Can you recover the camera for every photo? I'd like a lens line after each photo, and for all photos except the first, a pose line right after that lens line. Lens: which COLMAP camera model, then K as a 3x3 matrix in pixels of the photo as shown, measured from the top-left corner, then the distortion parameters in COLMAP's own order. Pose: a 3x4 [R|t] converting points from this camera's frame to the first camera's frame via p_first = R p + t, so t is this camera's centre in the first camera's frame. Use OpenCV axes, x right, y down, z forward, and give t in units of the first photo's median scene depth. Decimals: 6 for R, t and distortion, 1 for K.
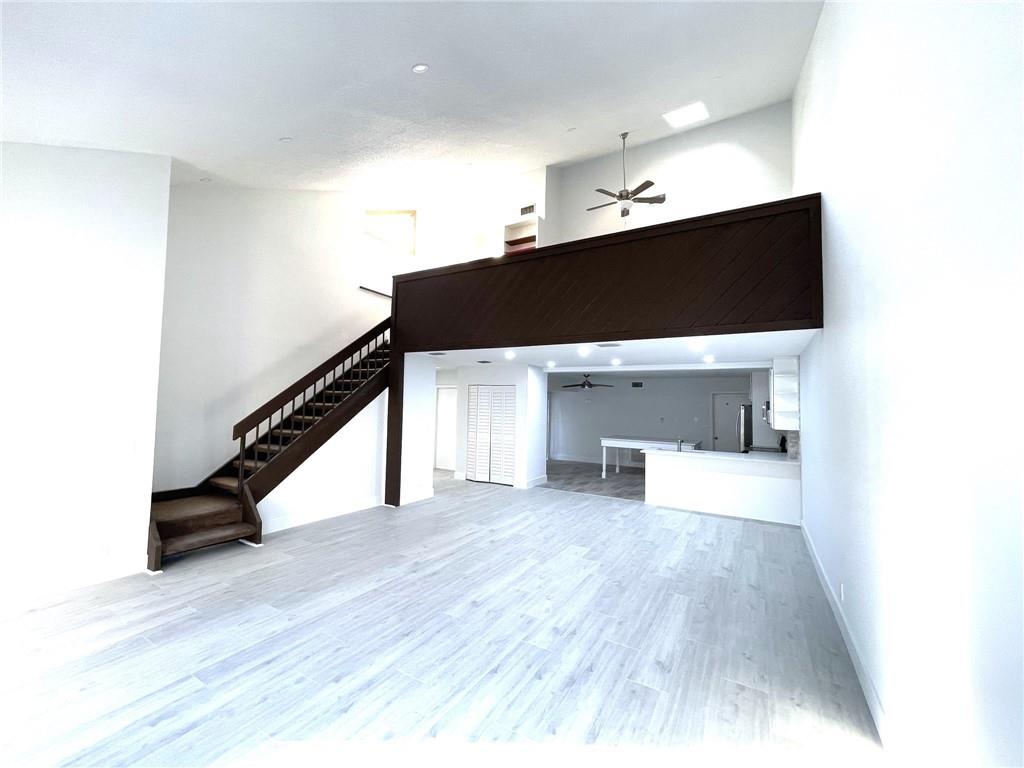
lens RADIAL K [[413.6, 0, 509.0], [0, 413.6, 385.9], [0, 0, 1]] dist [-0.001083, -0.000143]
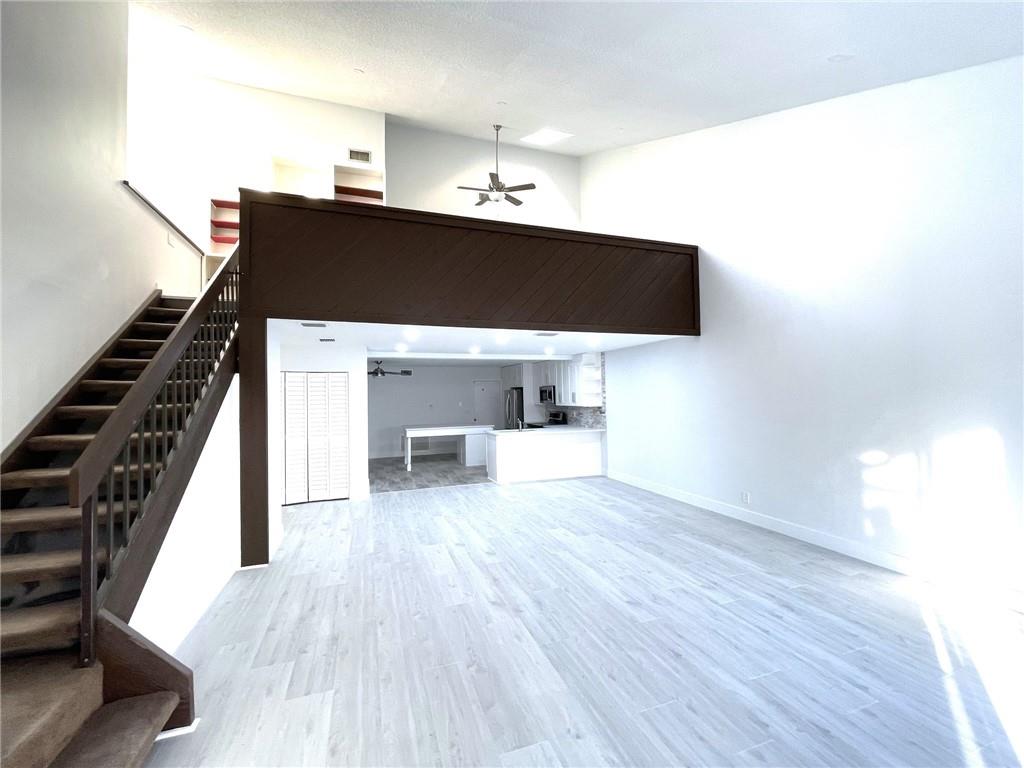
lens RADIAL K [[413.6, 0, 508.8], [0, 413.6, 385.5], [0, 0, 1]] dist [-0.001083, -0.000143]
pose [[0.644218, -0.015761, 0.764679, -0.570327], [-0.003694, 0.999712, 0.023717, 0.006251], [-0.764833, -0.018104, 0.643974, 0.361639]]
